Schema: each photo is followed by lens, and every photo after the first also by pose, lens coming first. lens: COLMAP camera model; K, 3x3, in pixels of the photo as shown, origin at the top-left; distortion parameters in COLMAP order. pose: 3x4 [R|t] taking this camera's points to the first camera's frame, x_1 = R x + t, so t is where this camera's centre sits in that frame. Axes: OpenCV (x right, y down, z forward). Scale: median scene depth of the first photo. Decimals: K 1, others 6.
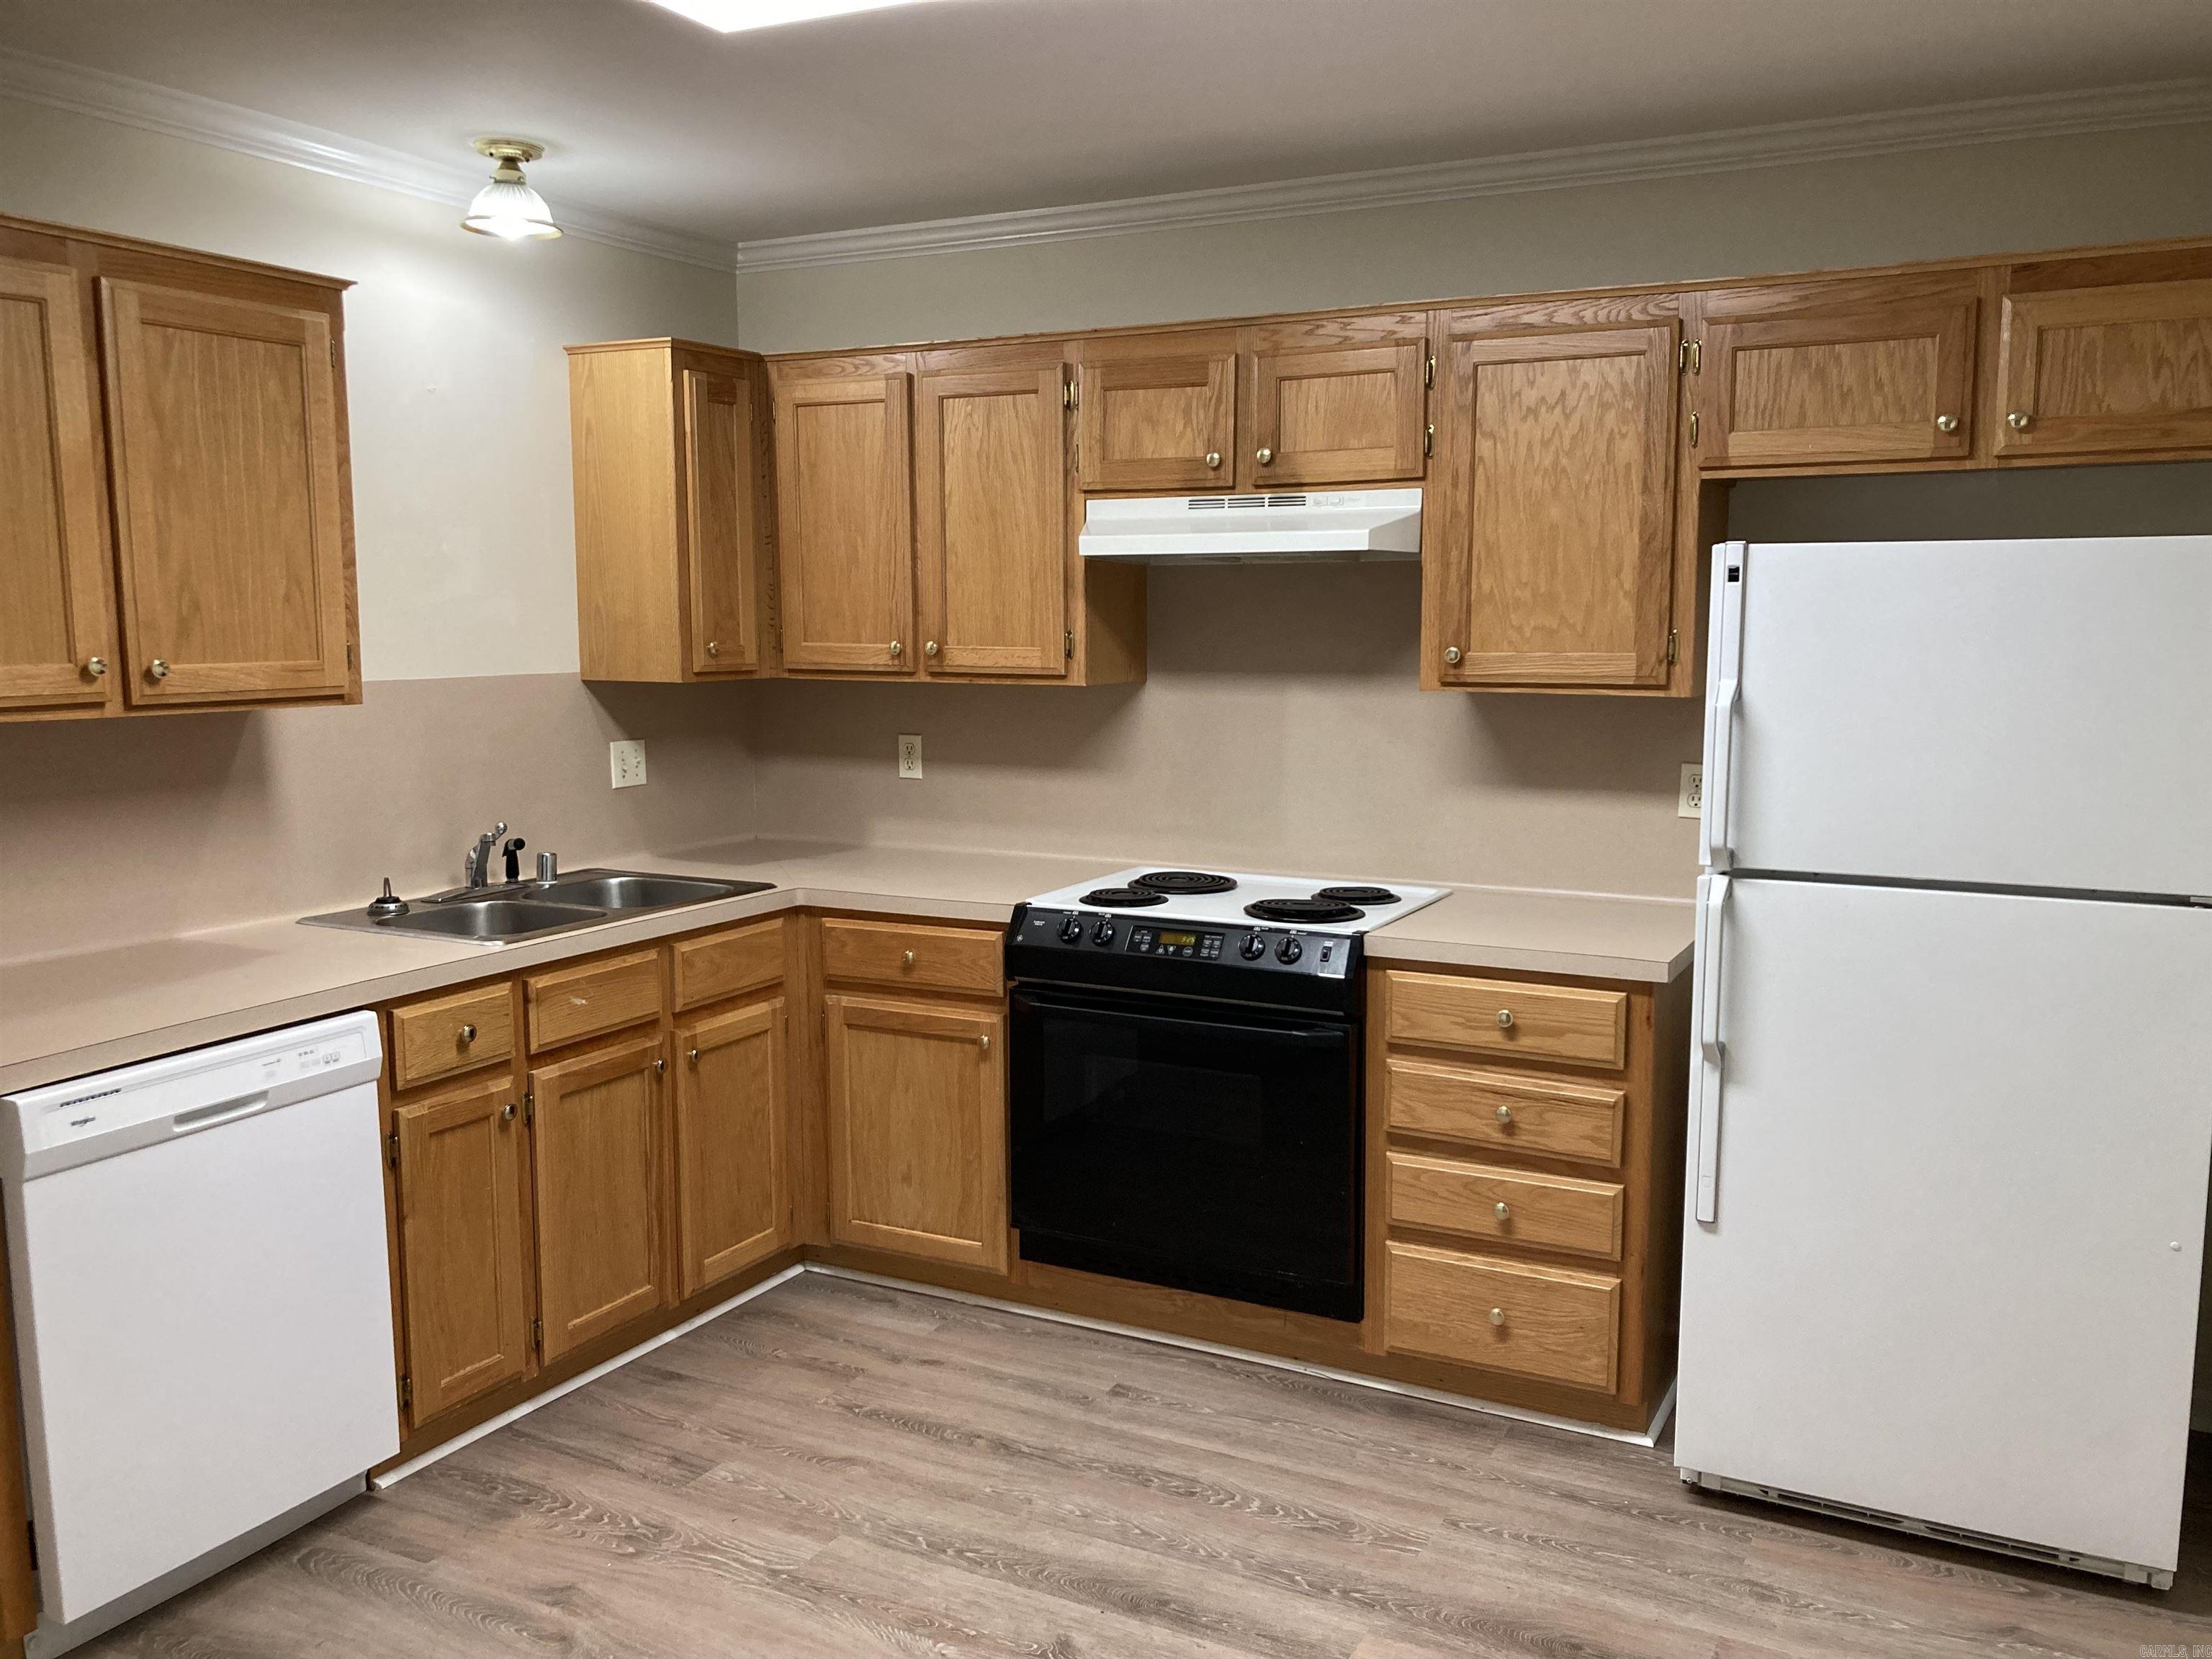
lens RADIAL K [[1839.8, 0, 1116.4], [0, 1839.8, 852.9], [0, 0, 1]] dist [0.054573, -0.073387]
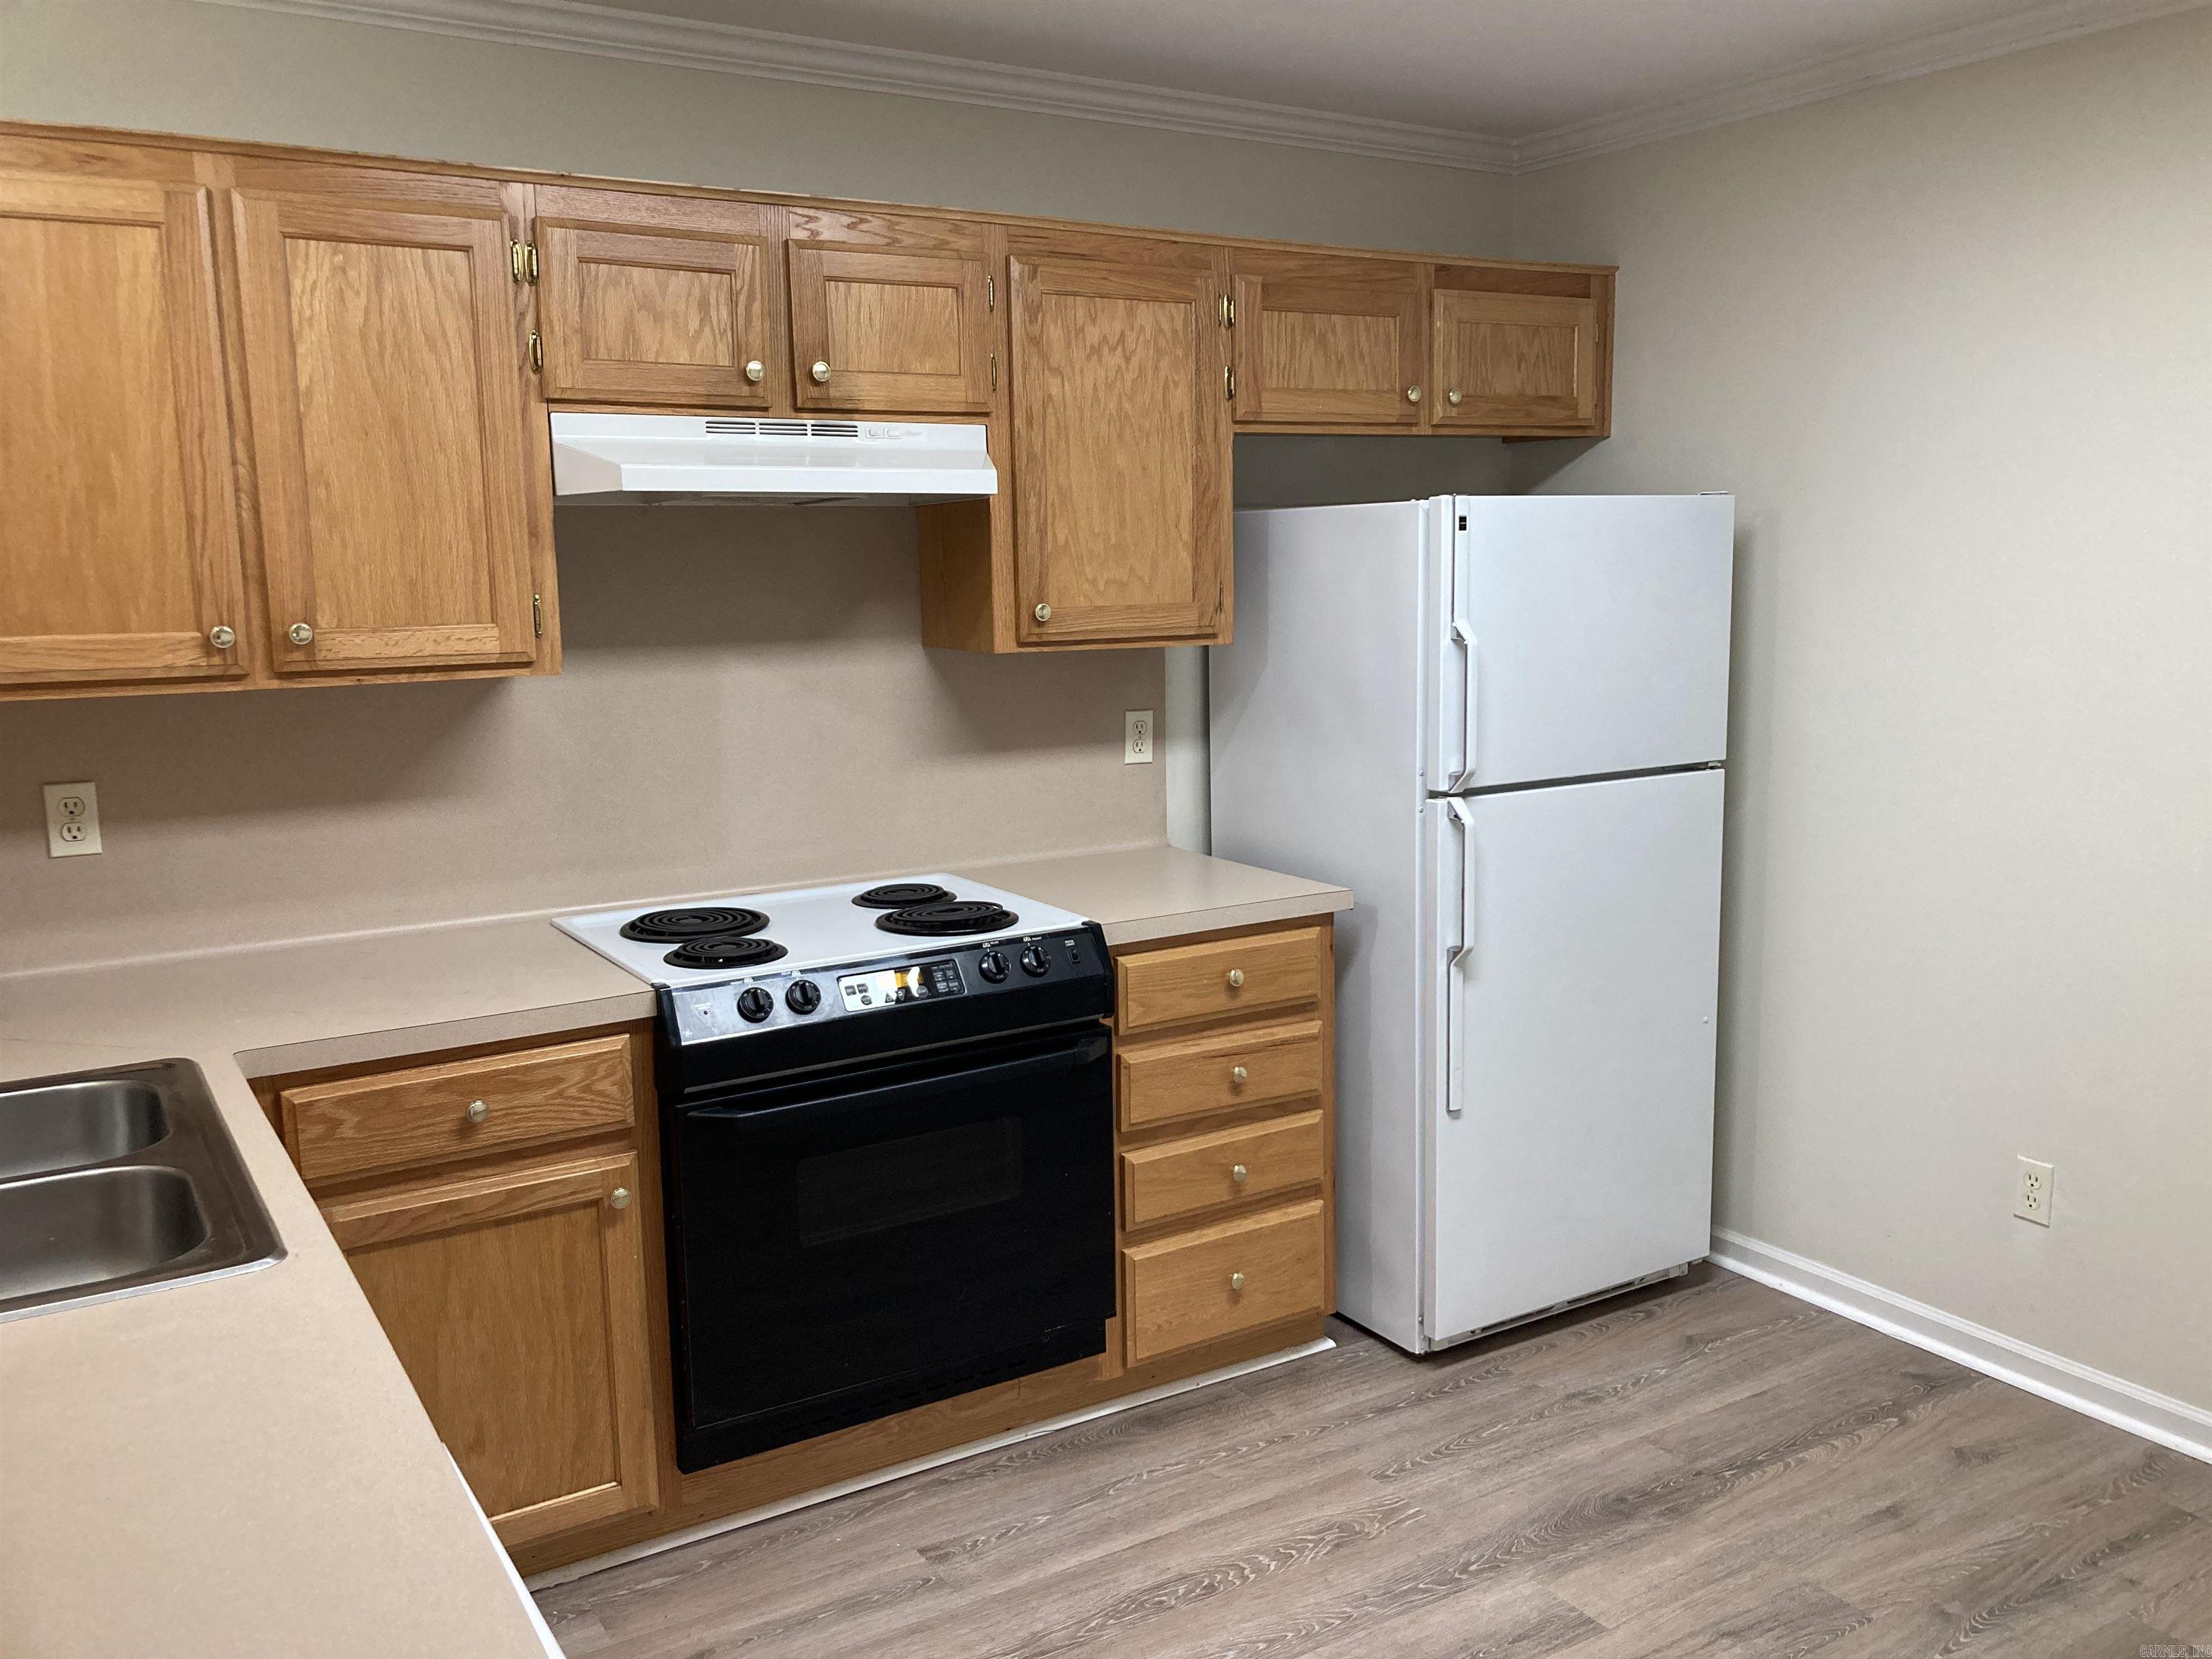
lens RADIAL K [[1839.8, 0, 1114.1], [0, 1839.8, 841.2], [0, 0, 1]] dist [0.054573, -0.073387]
pose [[0.499334, -0.141535, 0.854771, -0.601378], [0.130676, 0.987584, 0.087189, -0.070010], [-0.856498, 0.068161, 0.511630, 0.514573]]
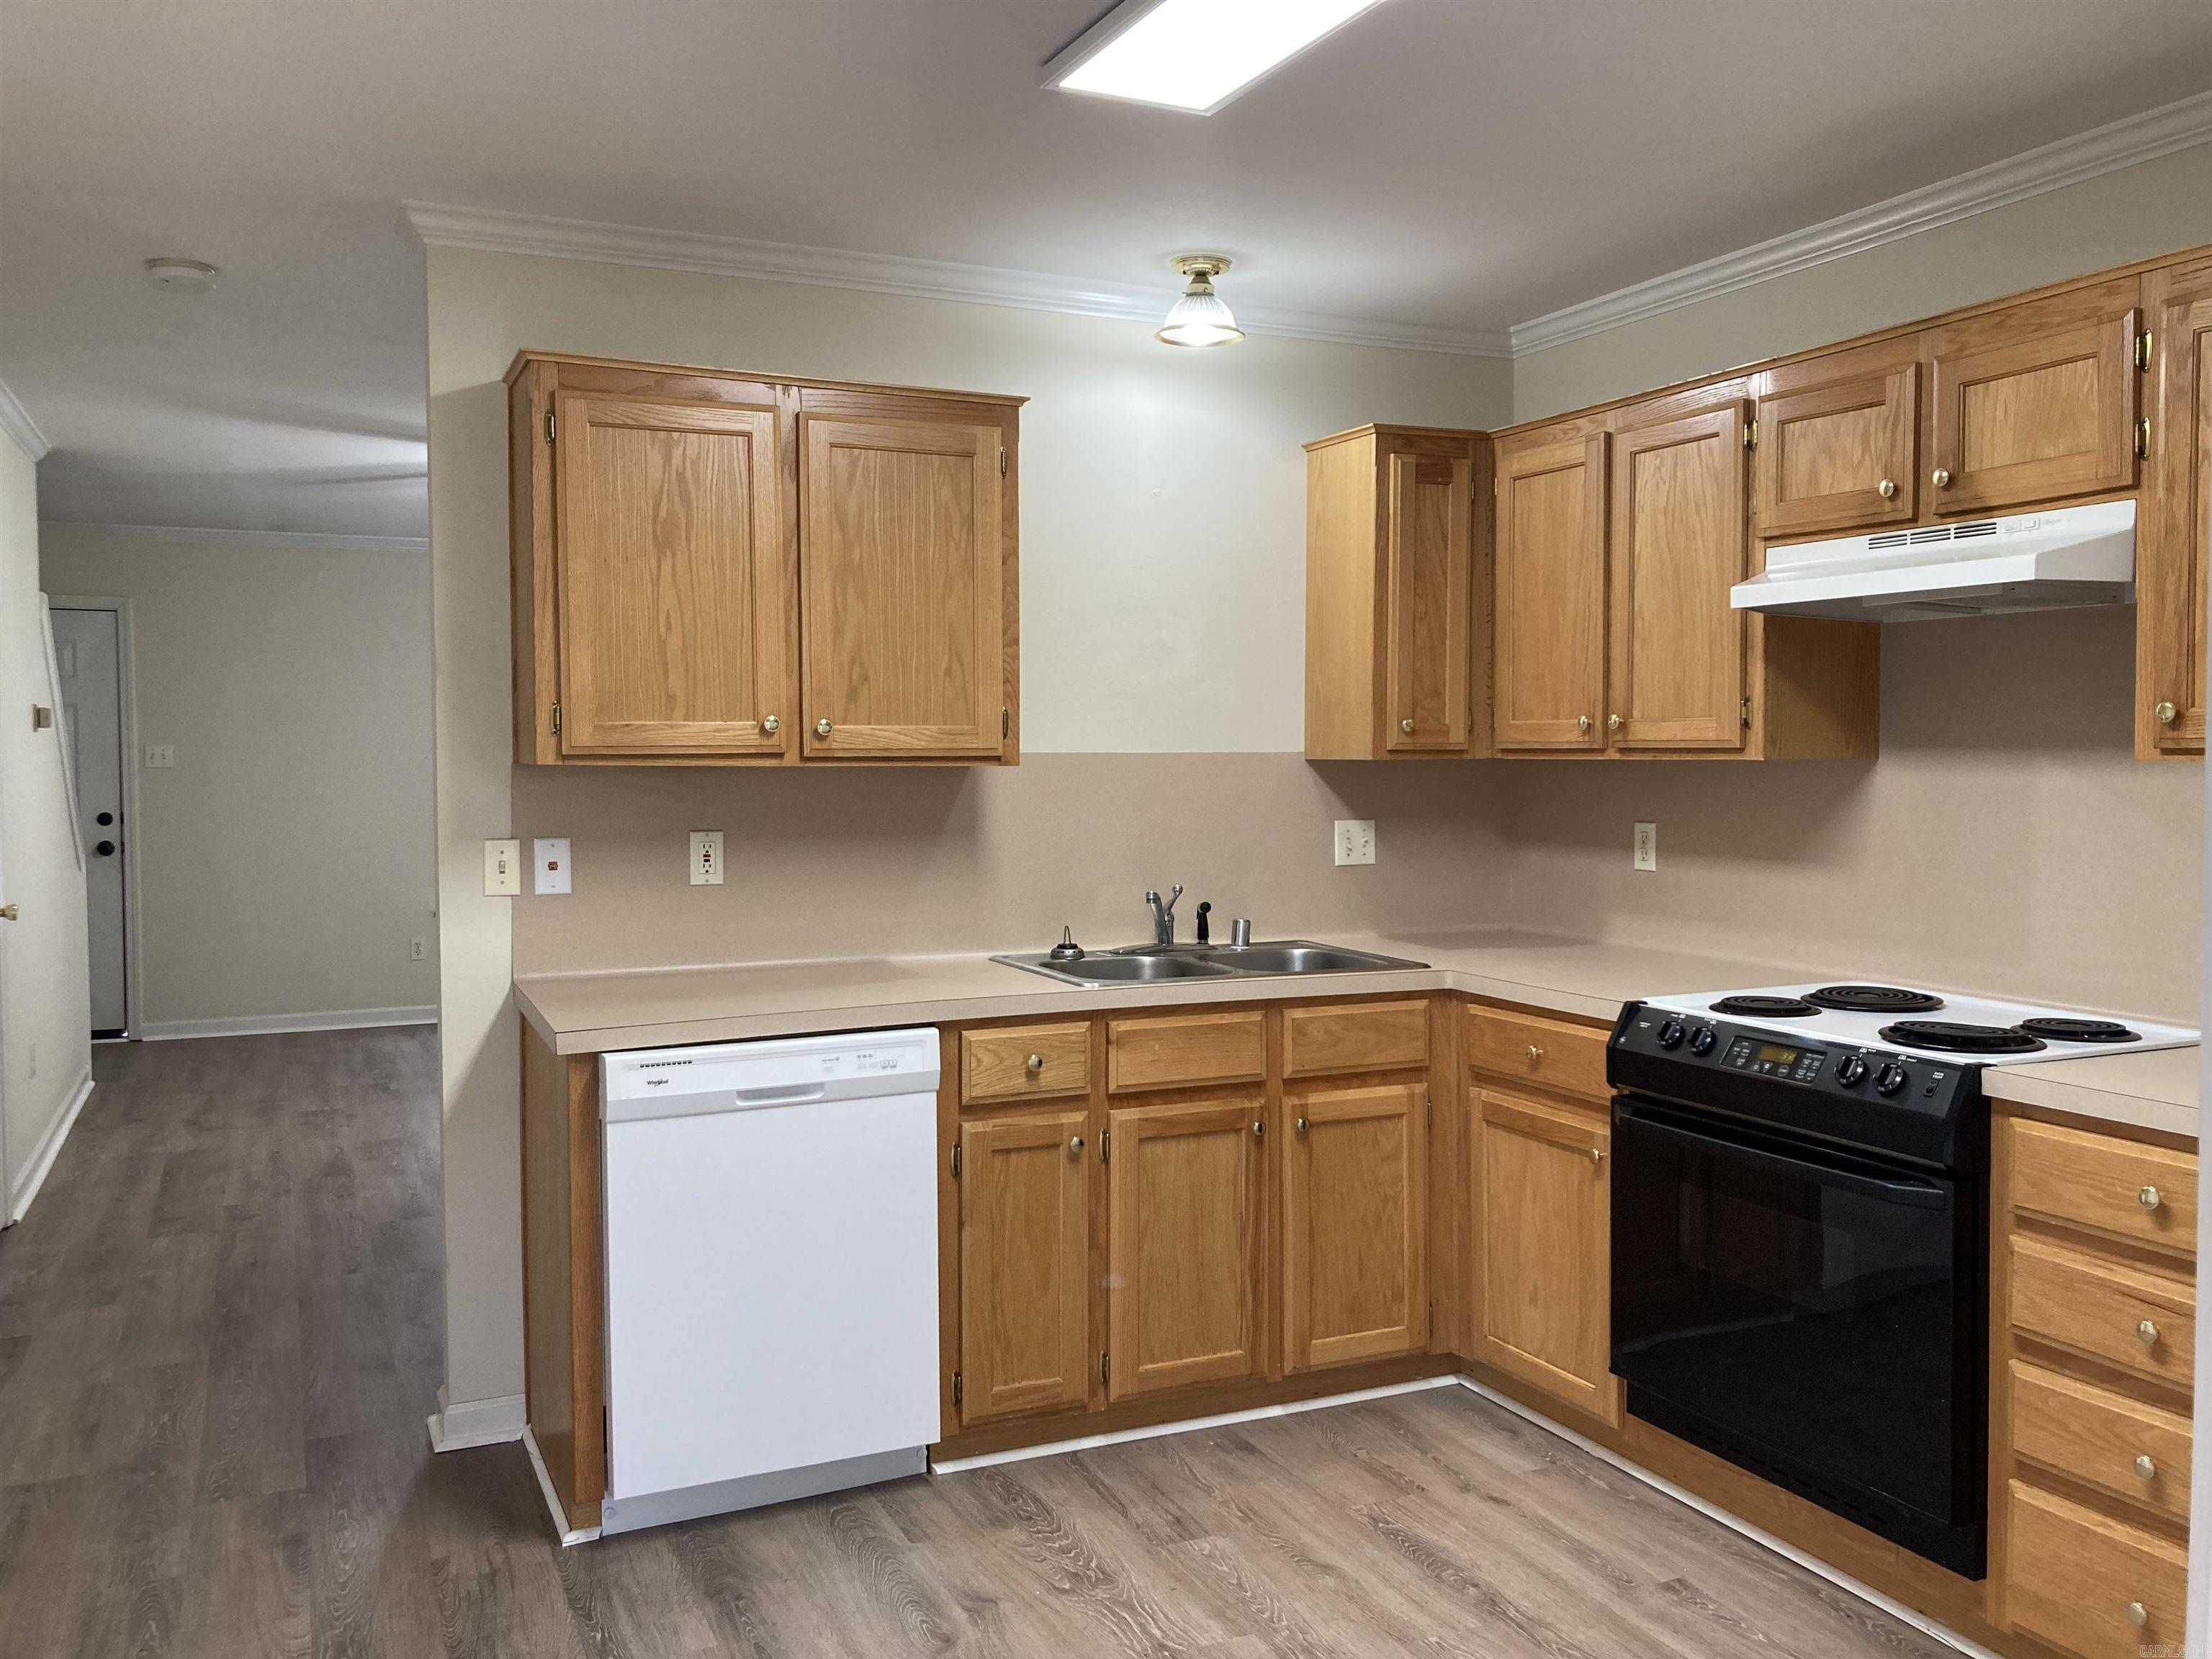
lens RADIAL K [[1839.8, 0, 1115.2], [0, 1839.8, 821.4], [0, 0, 1]] dist [0.054573, -0.073387]
pose [[0.794048, 0.024075, -0.607378, 0.306899], [-0.079654, 0.994720, -0.064706, 0.020376], [0.602613, 0.099759, 0.791774, 0.145999]]
